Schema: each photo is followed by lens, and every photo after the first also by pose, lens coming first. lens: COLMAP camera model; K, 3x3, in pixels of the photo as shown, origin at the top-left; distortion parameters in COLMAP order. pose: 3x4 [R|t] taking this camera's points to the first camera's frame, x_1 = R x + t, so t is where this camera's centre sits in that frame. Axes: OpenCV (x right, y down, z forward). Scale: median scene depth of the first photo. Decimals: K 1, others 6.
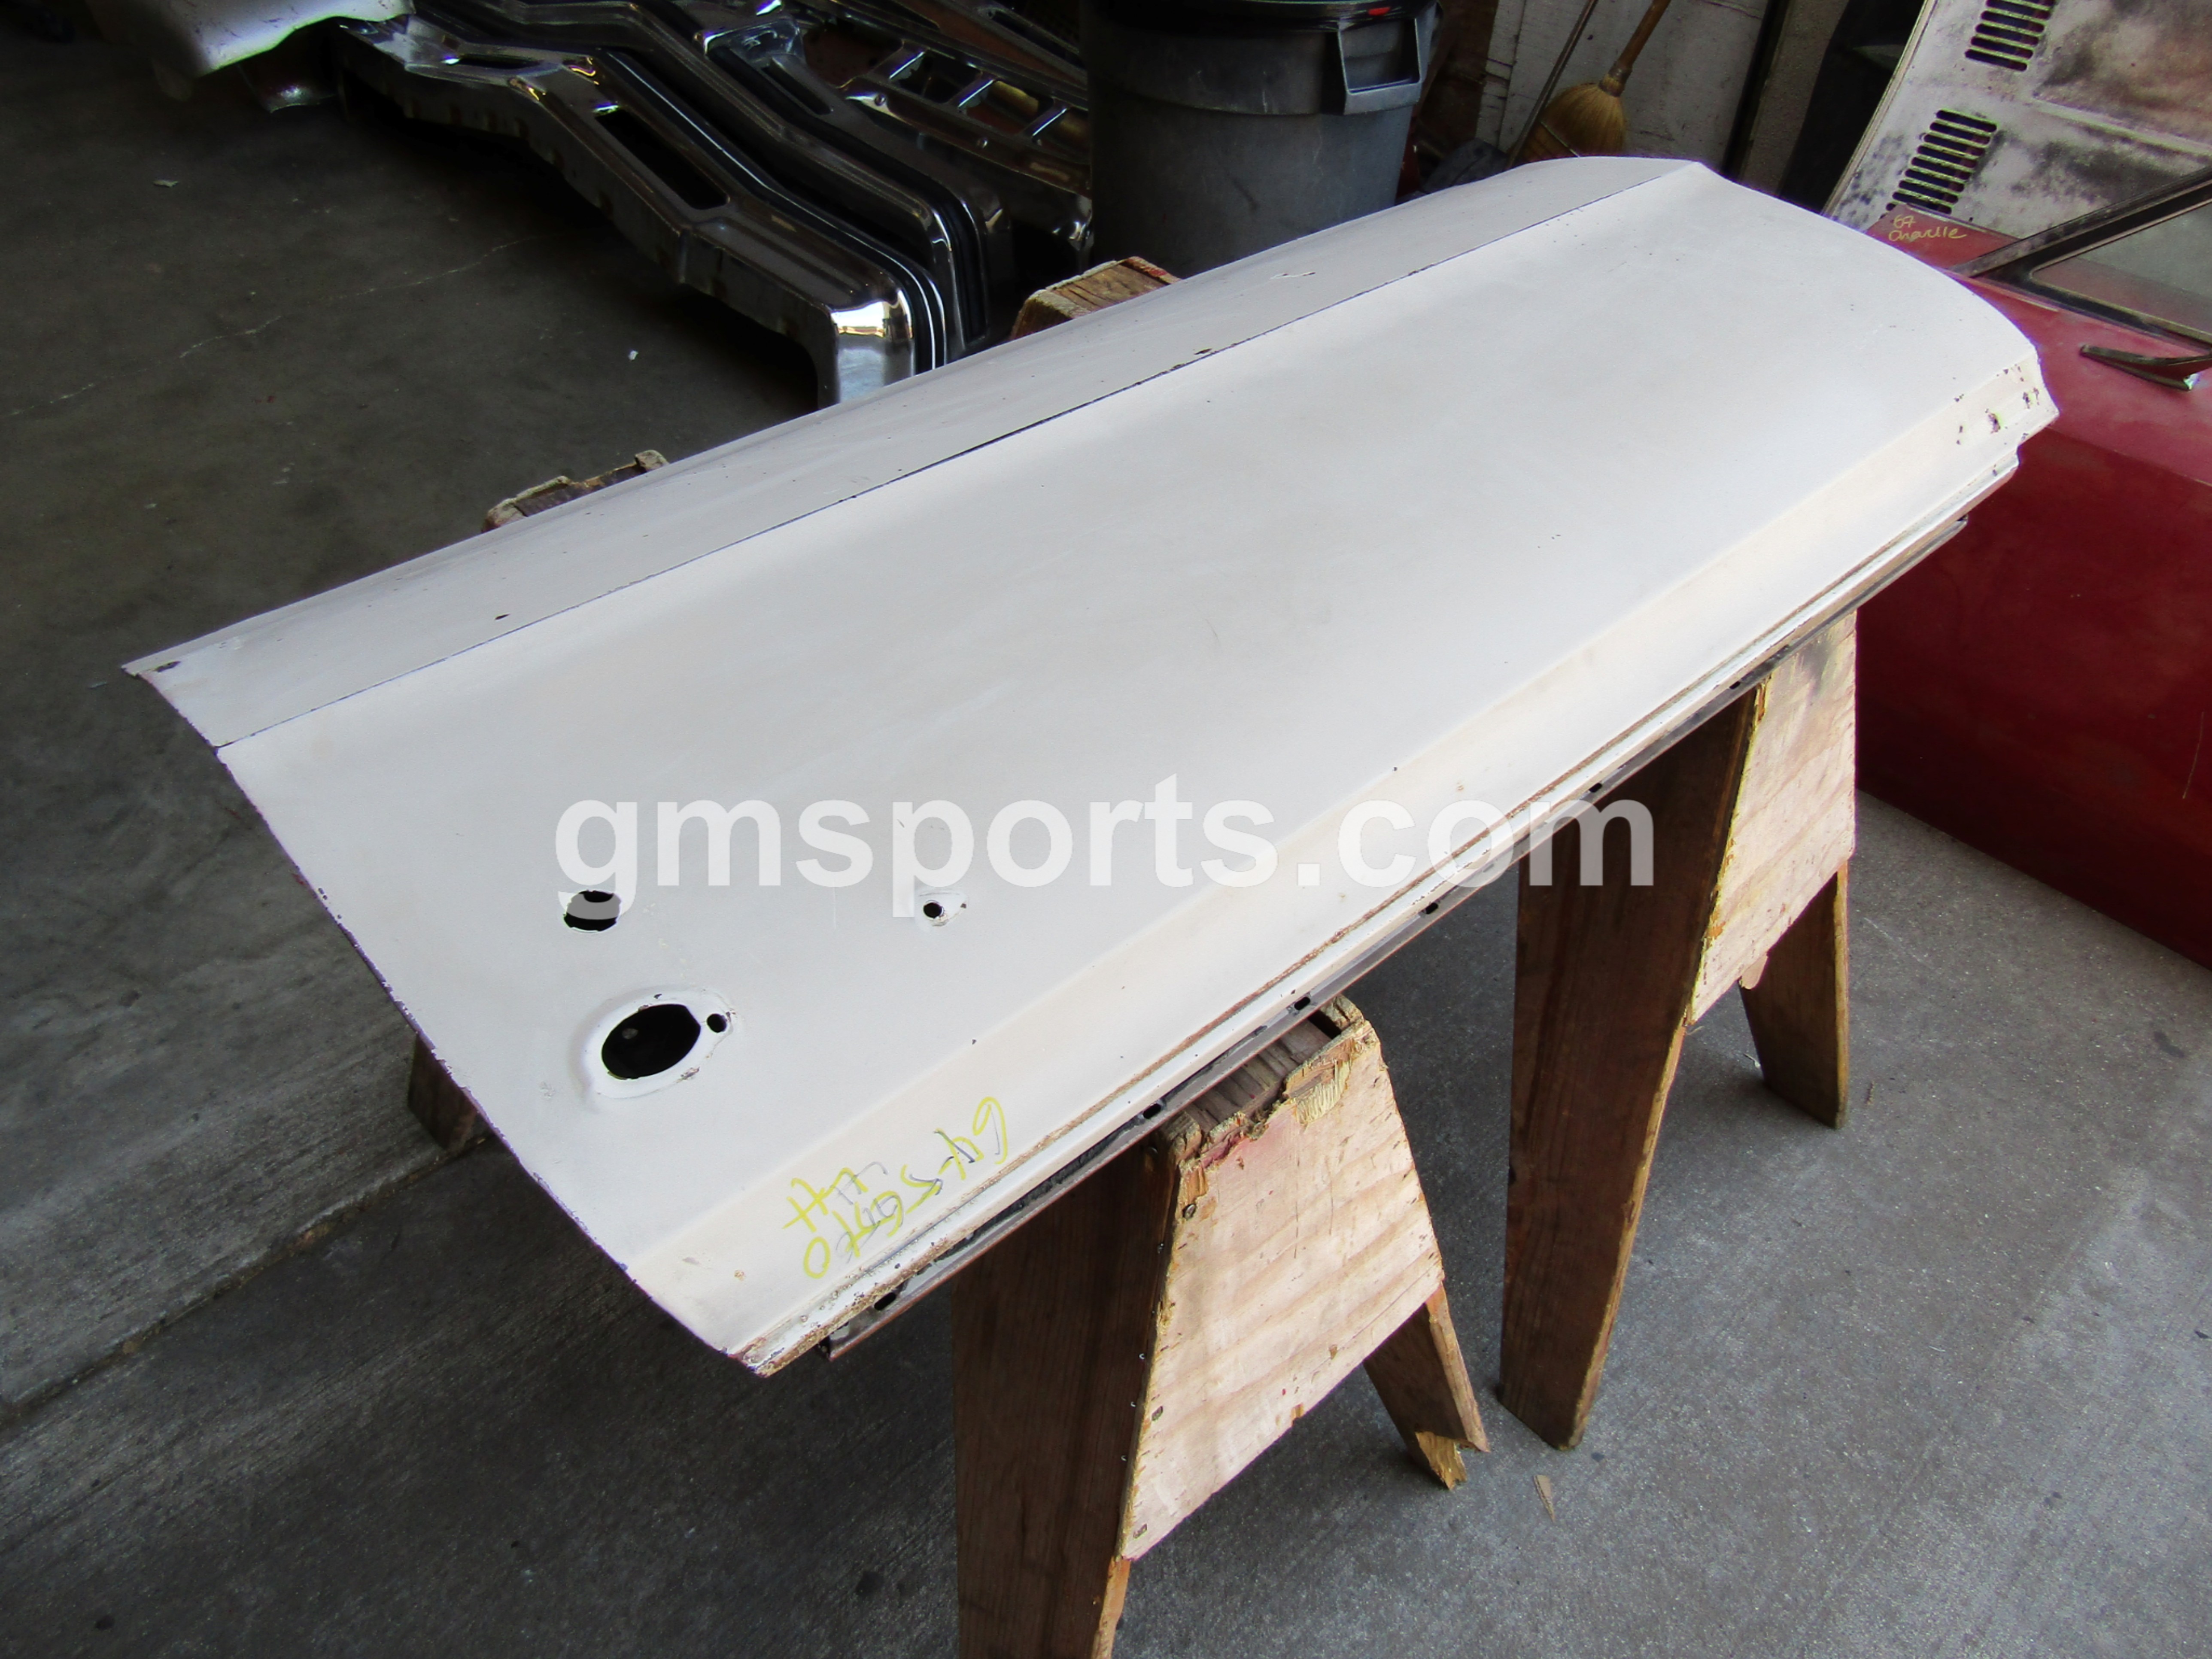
lens RADIAL K [[1568.6, 0, 1105.7], [0, 1568.6, 844.6], [0, 0, 1]] dist [-0.008650, 0.001649]
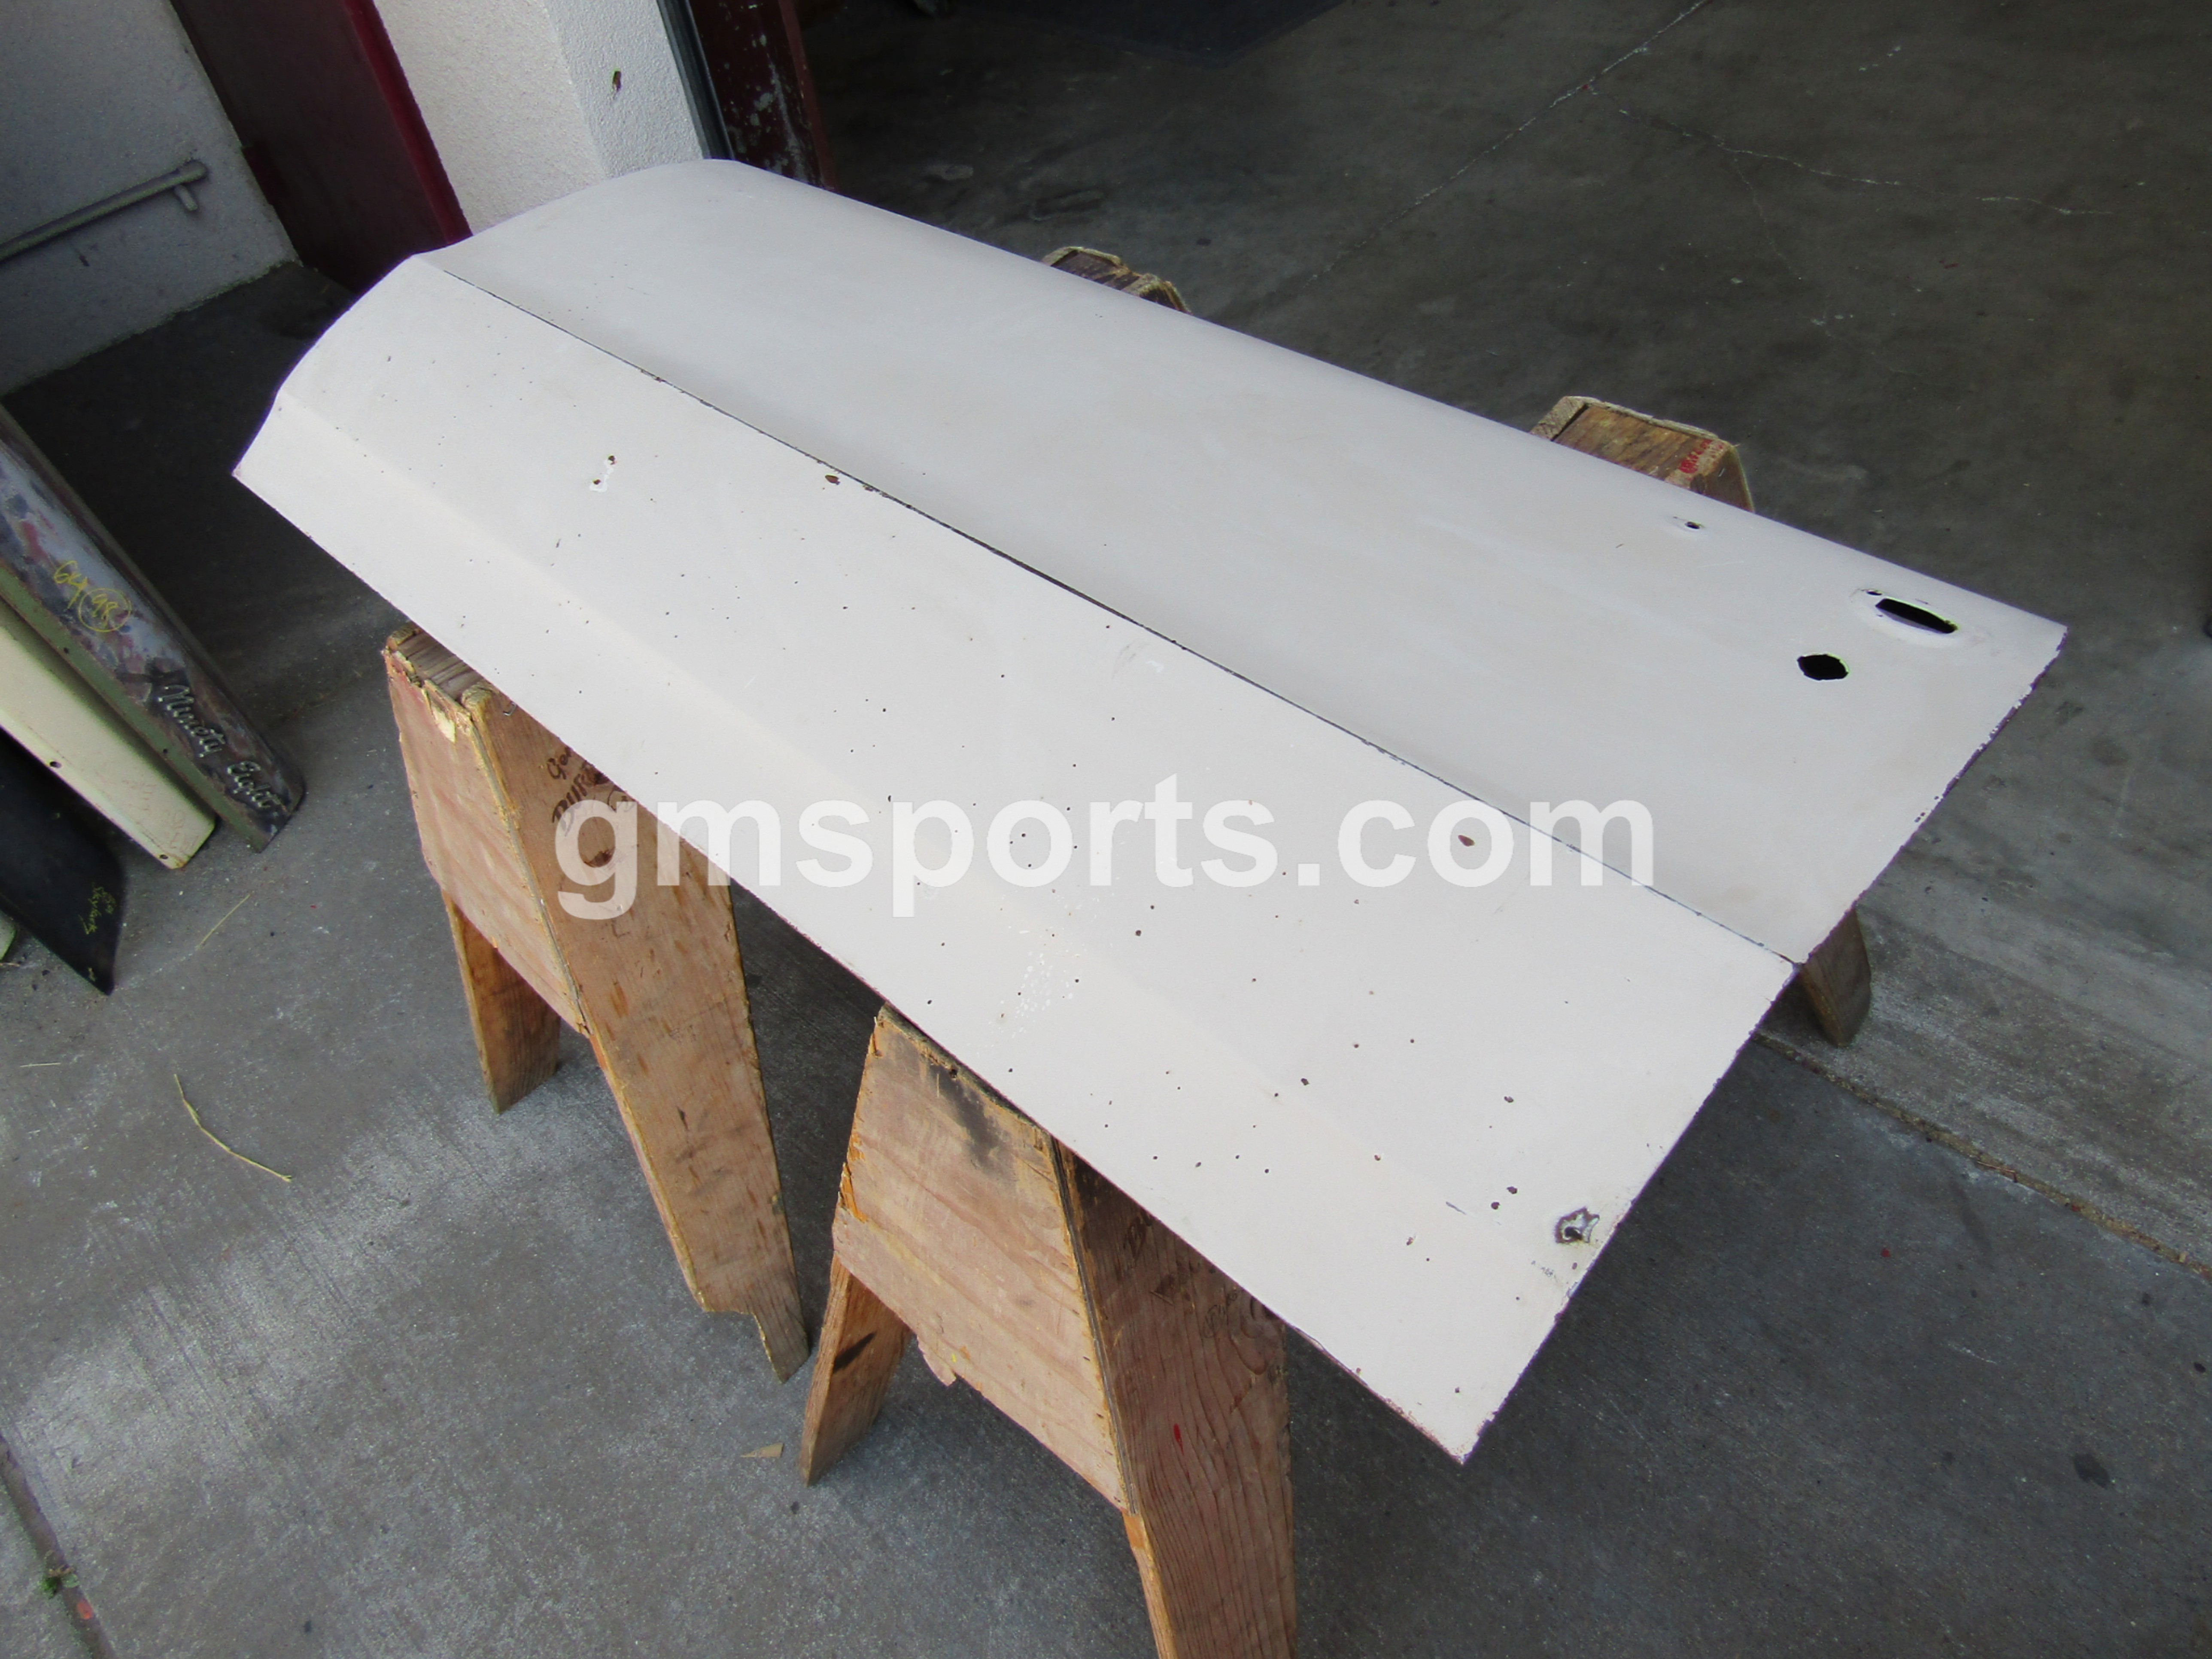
lens RADIAL K [[1568.6, 0, 1107.0], [0, 1568.6, 832.0], [0, 0, 1]] dist [-0.008650, 0.001649]
pose [[0.035317, 0.689011, -0.723890, 0.655221], [-0.591131, 0.598443, 0.540768, -0.468860], [0.805802, 0.408815, 0.428431, 0.476484]]
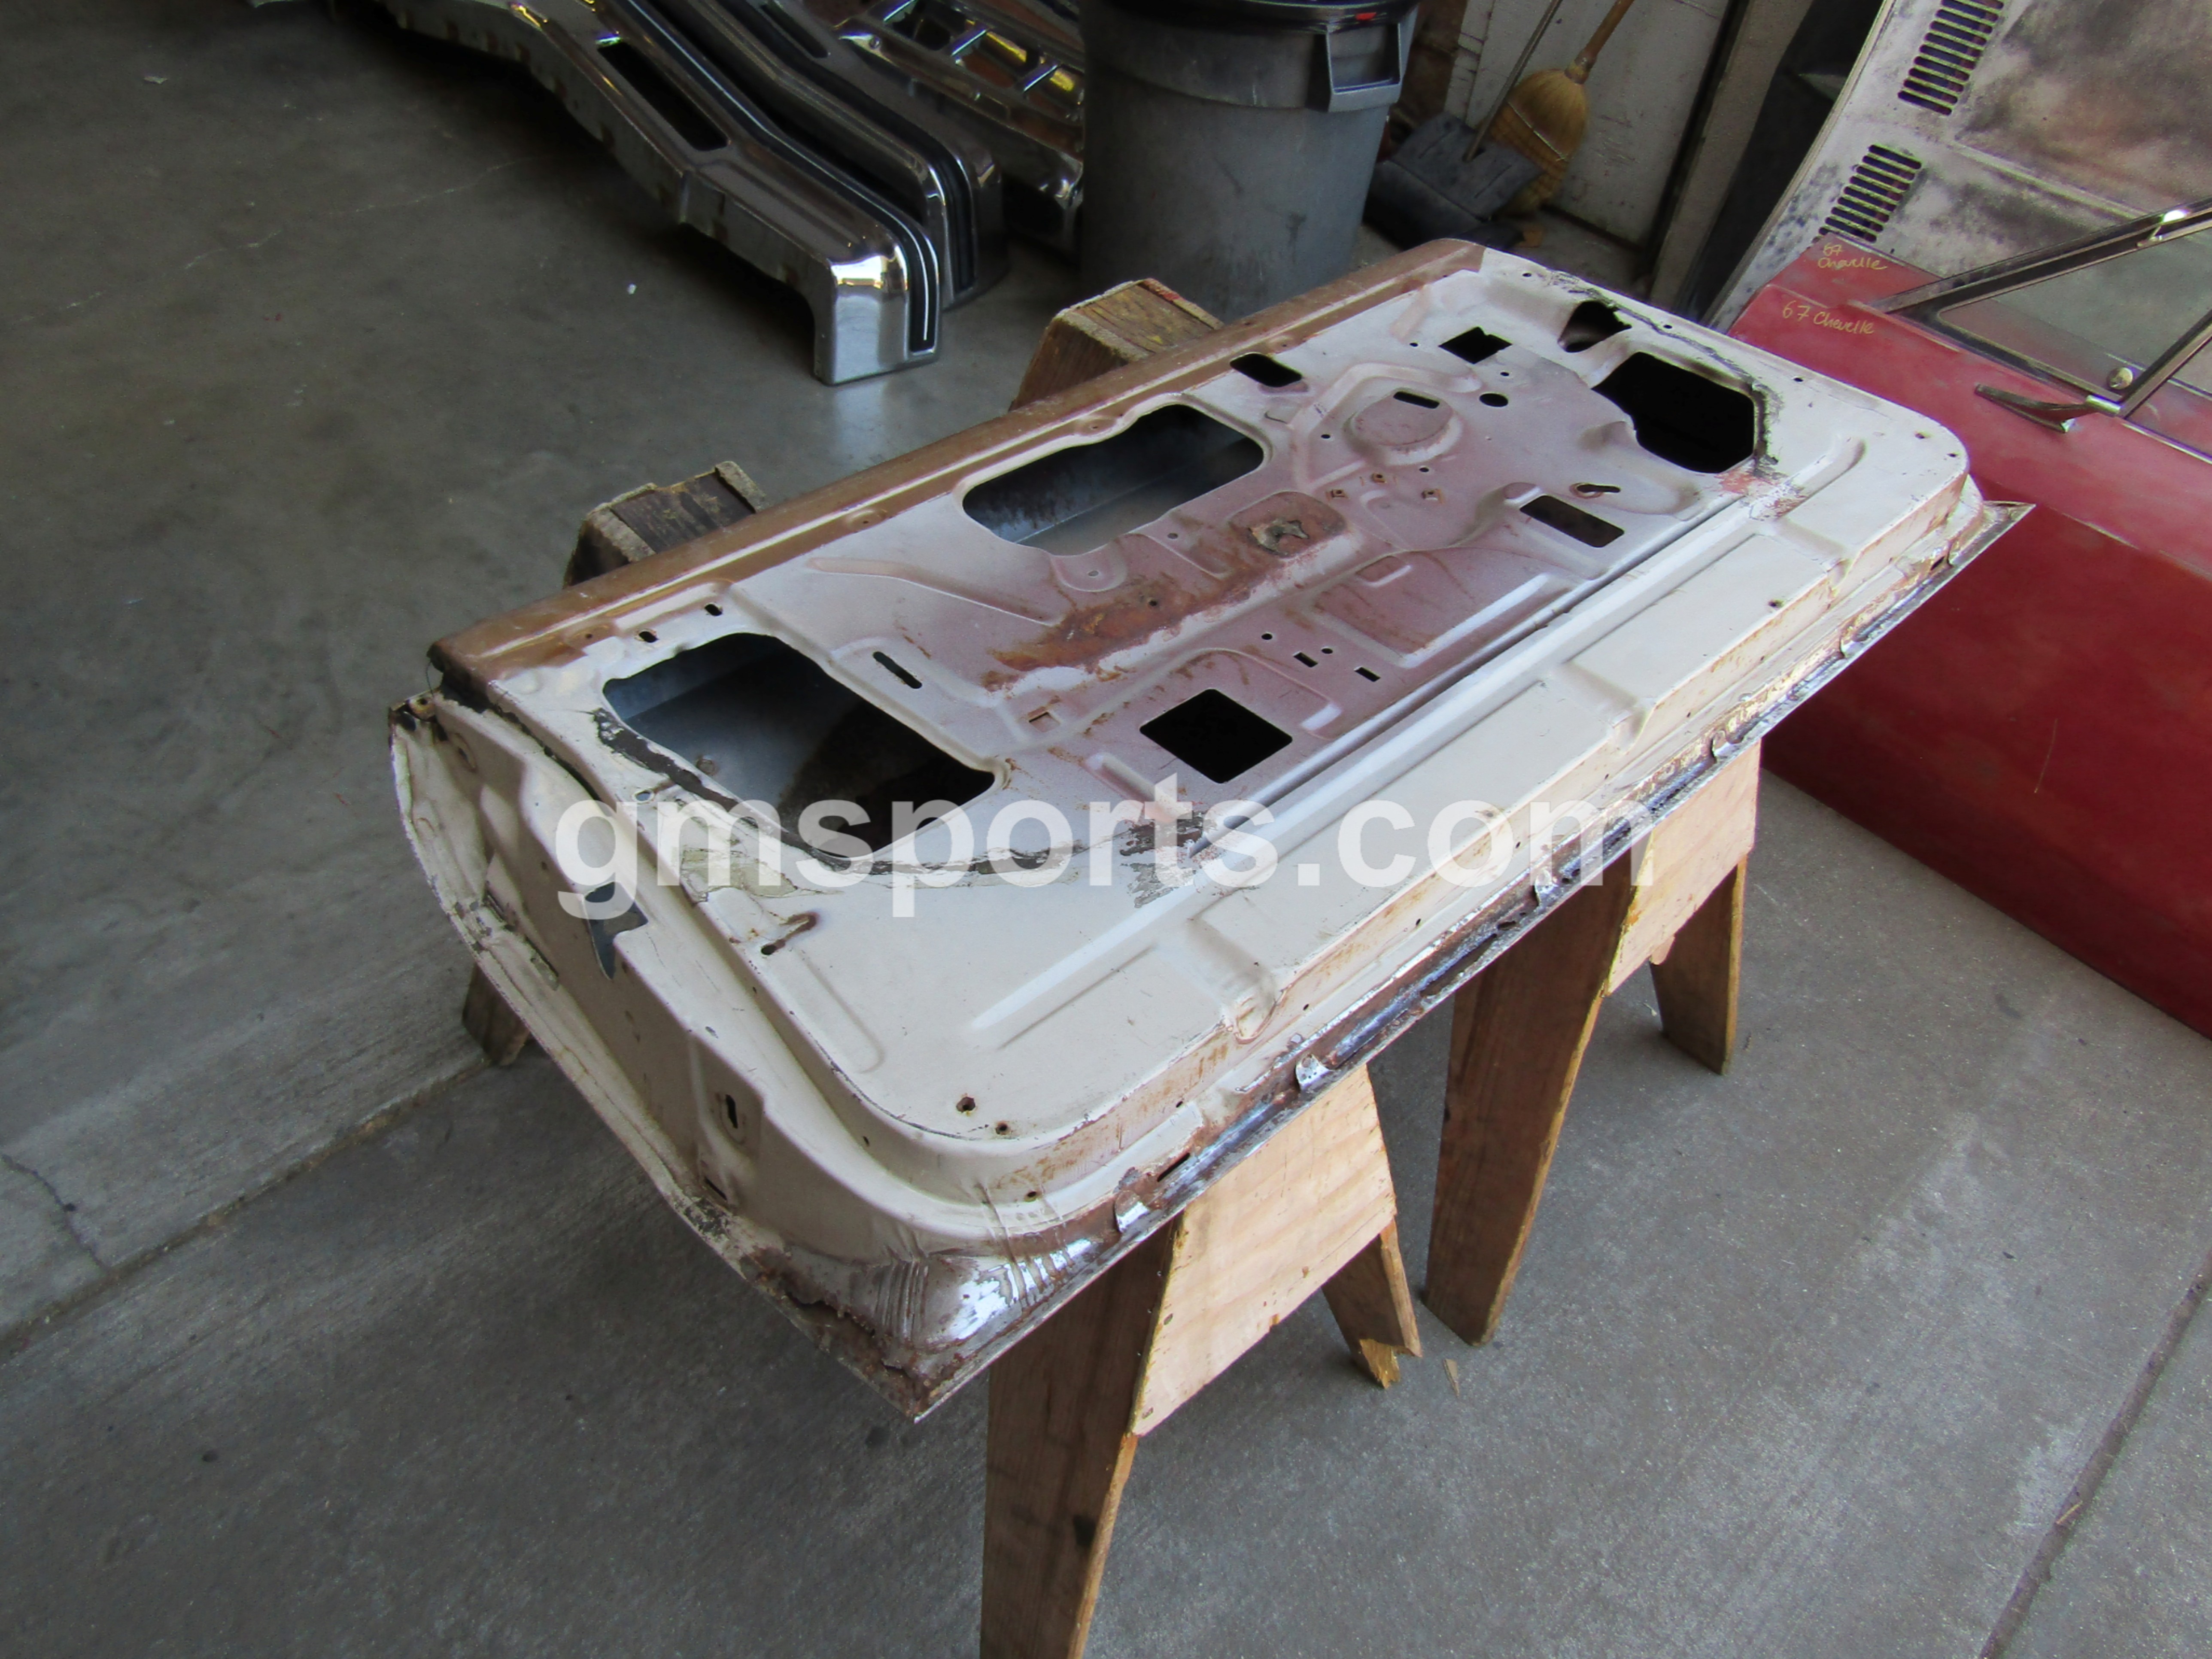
lens RADIAL K [[1568.6, 0, 1100.7], [0, 1568.6, 841.2], [0, 0, 1]] dist [-0.008650, 0.001649]
pose [[0.998273, 0.036856, 0.045748, -0.043825], [-0.039601, 0.997374, 0.060632, -0.039128], [-0.043393, -0.062339, 0.997111, -0.117240]]
